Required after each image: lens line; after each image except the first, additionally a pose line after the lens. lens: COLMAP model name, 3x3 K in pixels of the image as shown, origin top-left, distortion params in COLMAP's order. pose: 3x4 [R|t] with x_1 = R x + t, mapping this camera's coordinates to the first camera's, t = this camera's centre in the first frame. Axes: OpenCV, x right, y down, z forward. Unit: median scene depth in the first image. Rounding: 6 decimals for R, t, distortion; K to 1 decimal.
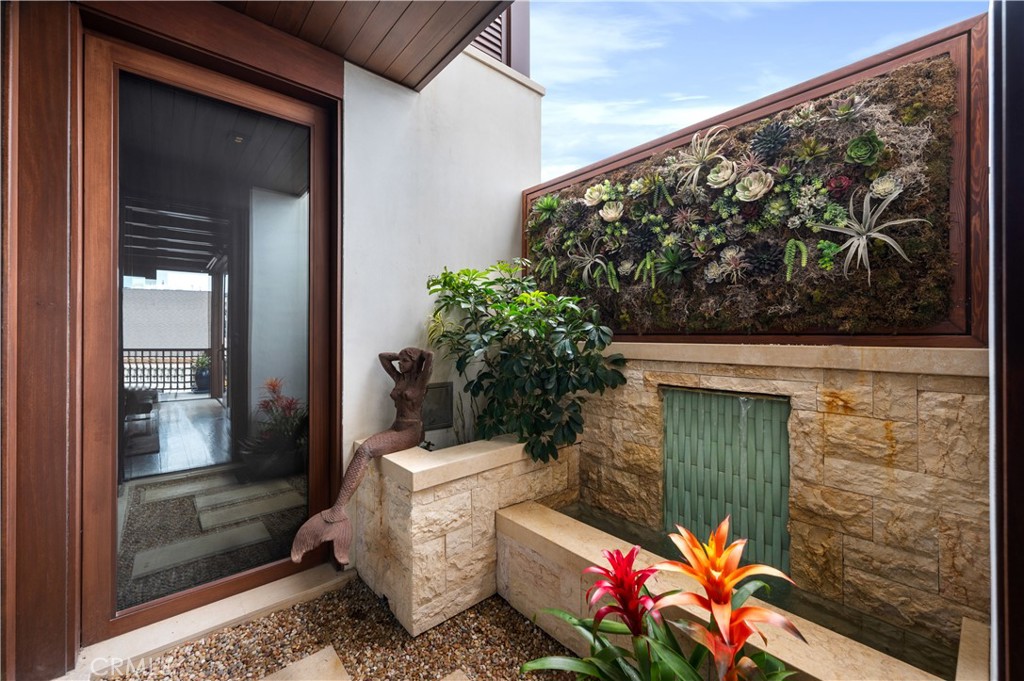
lens RADIAL K [[412.6, 0, 509.1], [0, 412.6, 333.3], [0, 0, 1]] dist [-0.001575, -0.000267]
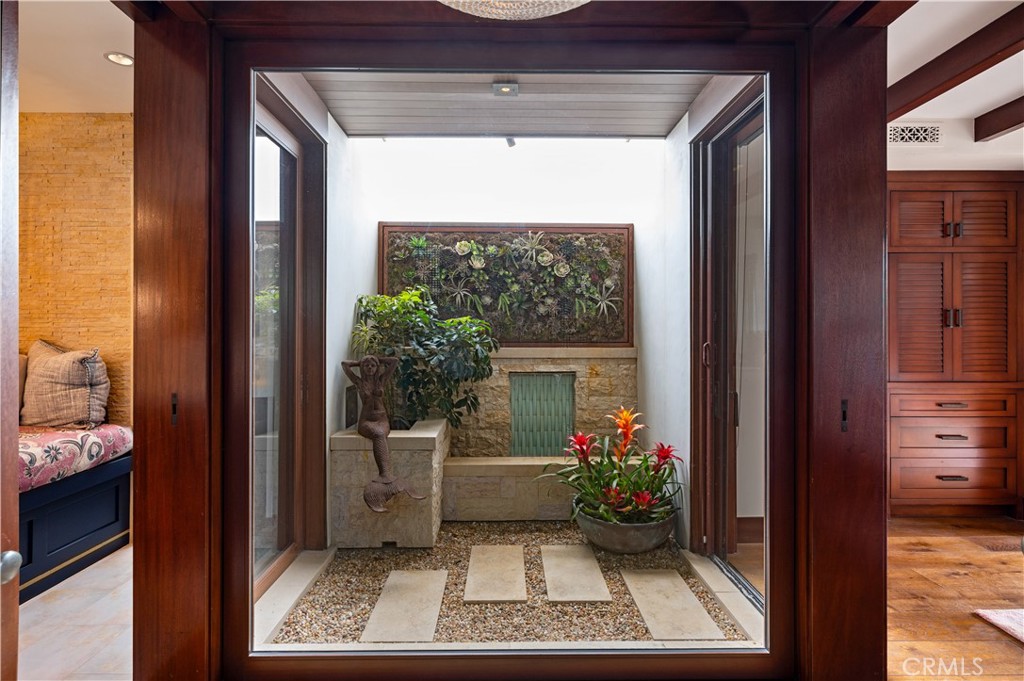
lens RADIAL K [[498.5, 0, 511.1], [0, 498.5, 336.4], [0, 0, 1]] dist [0.000171, 0.000014]
pose [[0.636464, -0.002601, 0.771302, -1.389564], [-0.003778, 0.999972, 0.006489, -0.041611], [-0.771297, -0.007044, 0.636436, -0.352173]]
